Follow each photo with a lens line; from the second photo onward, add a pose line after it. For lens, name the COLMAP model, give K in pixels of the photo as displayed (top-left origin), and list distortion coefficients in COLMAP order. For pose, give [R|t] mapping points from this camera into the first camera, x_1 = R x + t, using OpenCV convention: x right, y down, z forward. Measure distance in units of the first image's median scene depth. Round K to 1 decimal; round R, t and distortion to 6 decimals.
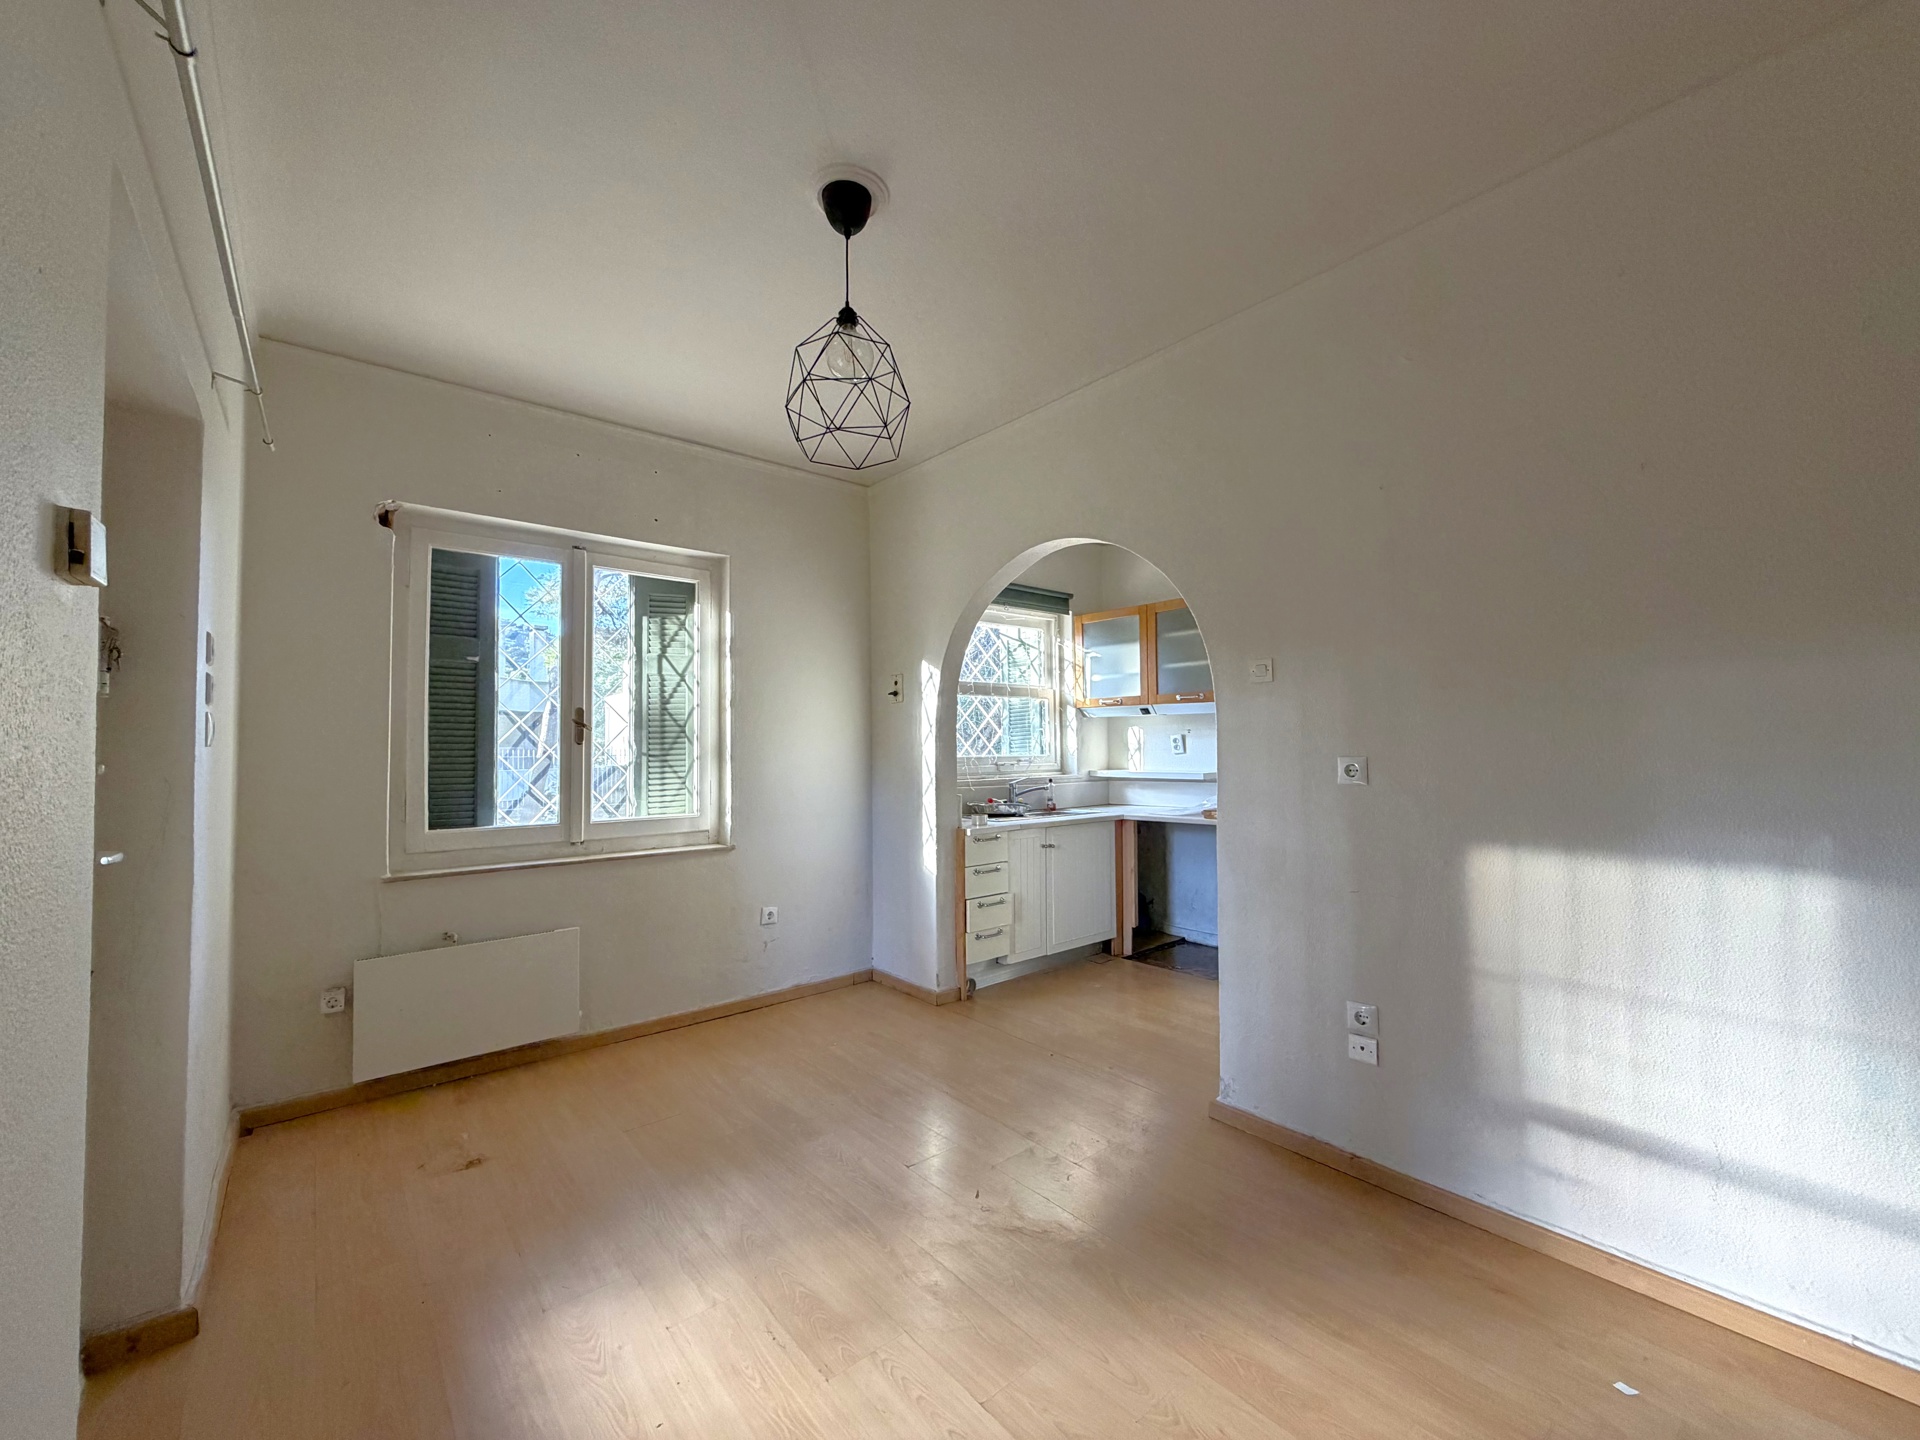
lens RADIAL K [[764.1, 0, 960.0], [0, 764.1, 720.0], [0, 0, 1]] dist [0.001069, -0.000566]
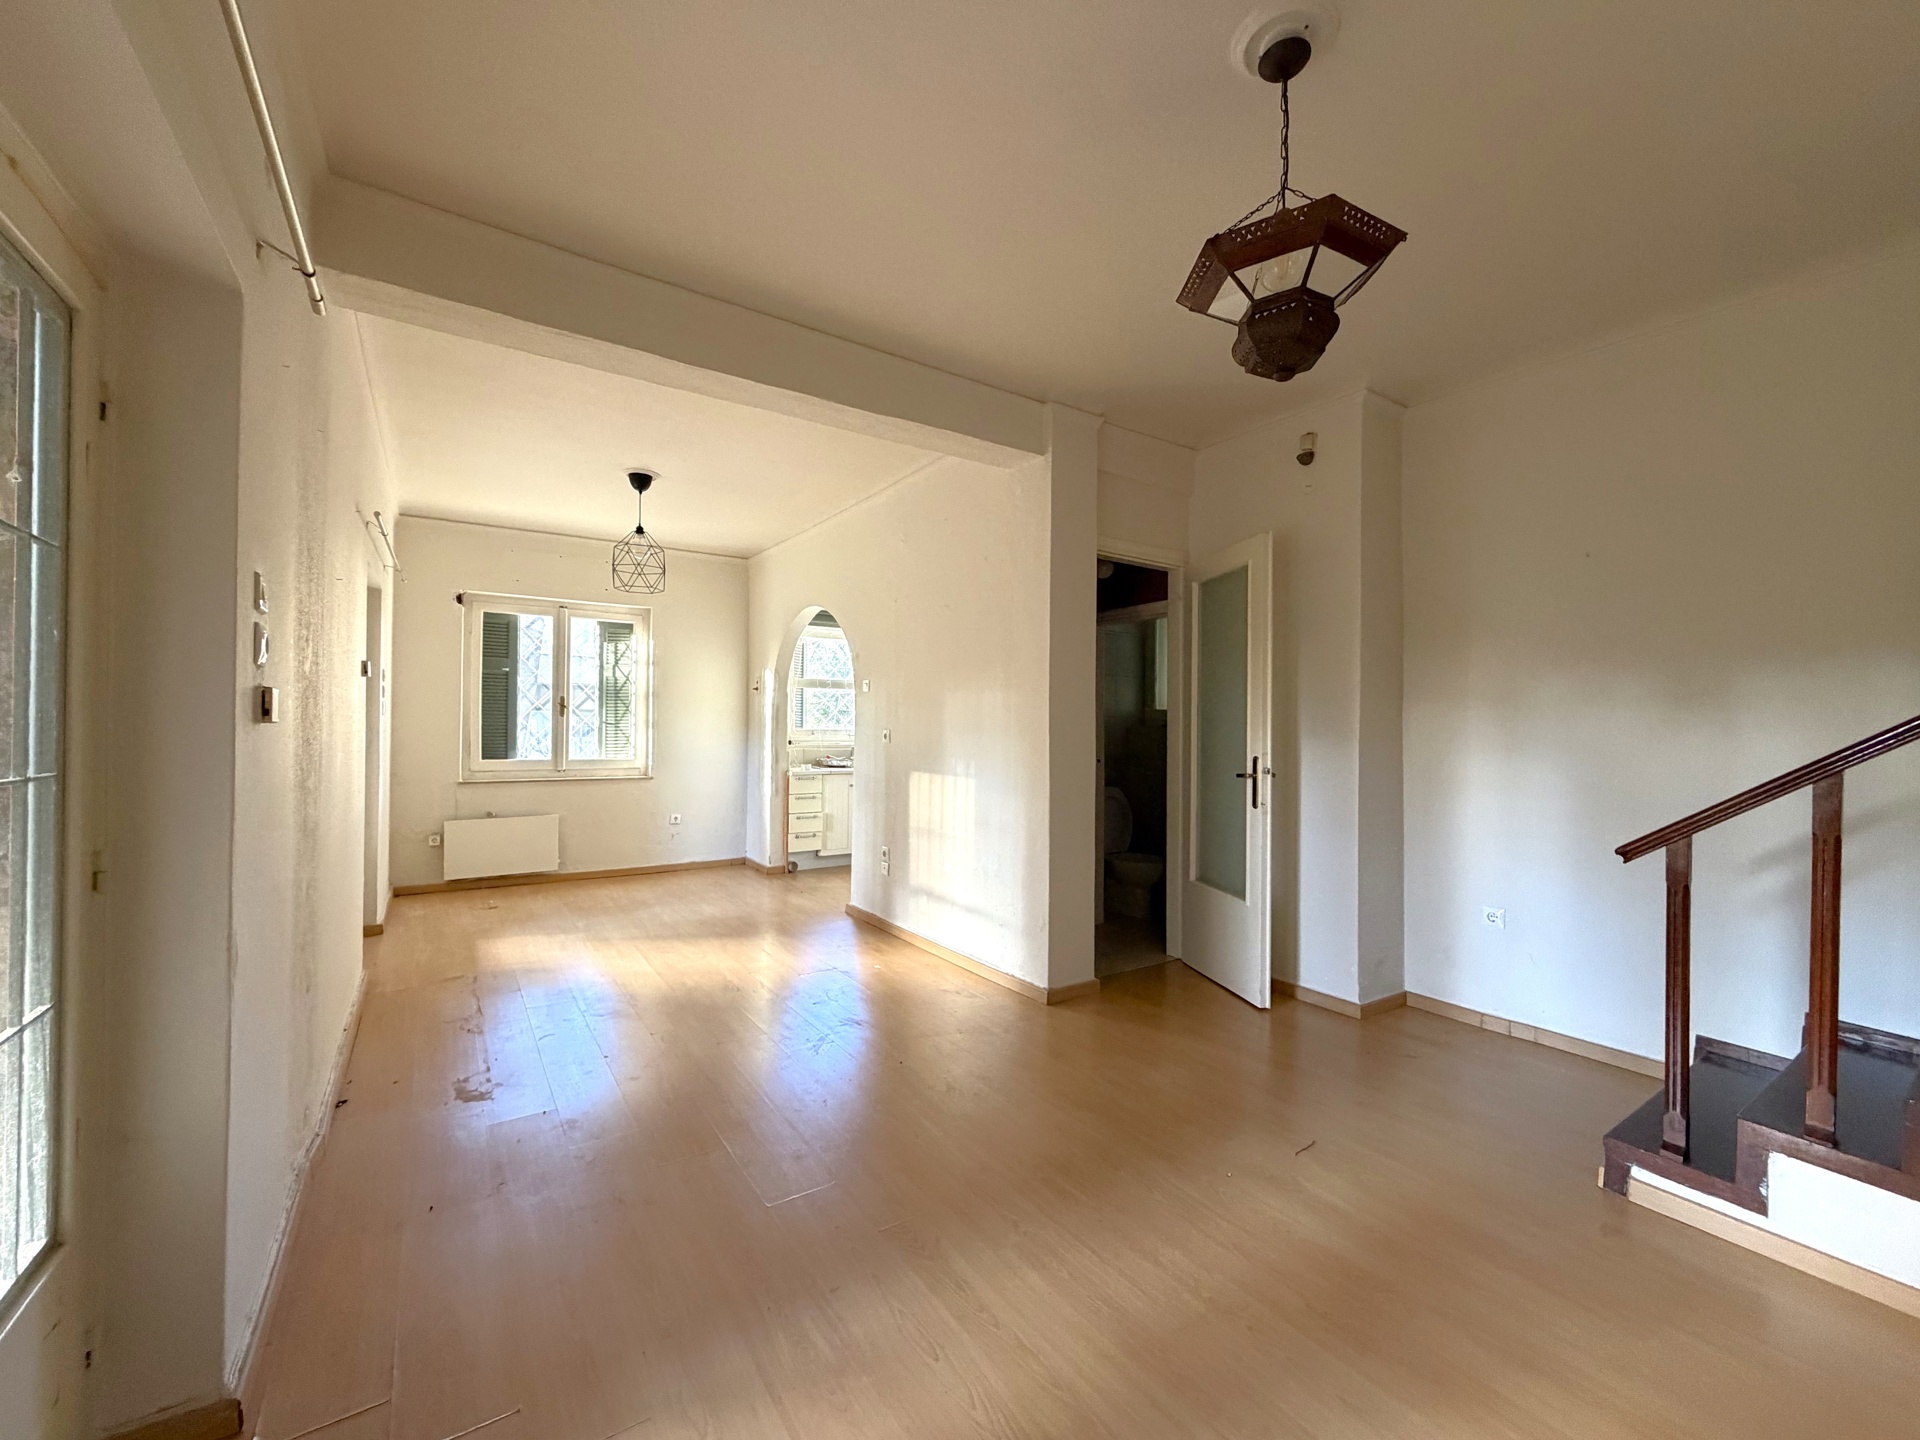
lens RADIAL K [[772.5, 0, 960.9], [0, 772.5, 715.2], [0, 0, 1]] dist [0.001359, 0.000069]
pose [[0.994135, 0.017716, -0.106683, 0.631749], [-0.014918, 0.999525, 0.026963, -0.033938], [0.107110, -0.025214, 0.993927, -0.712681]]
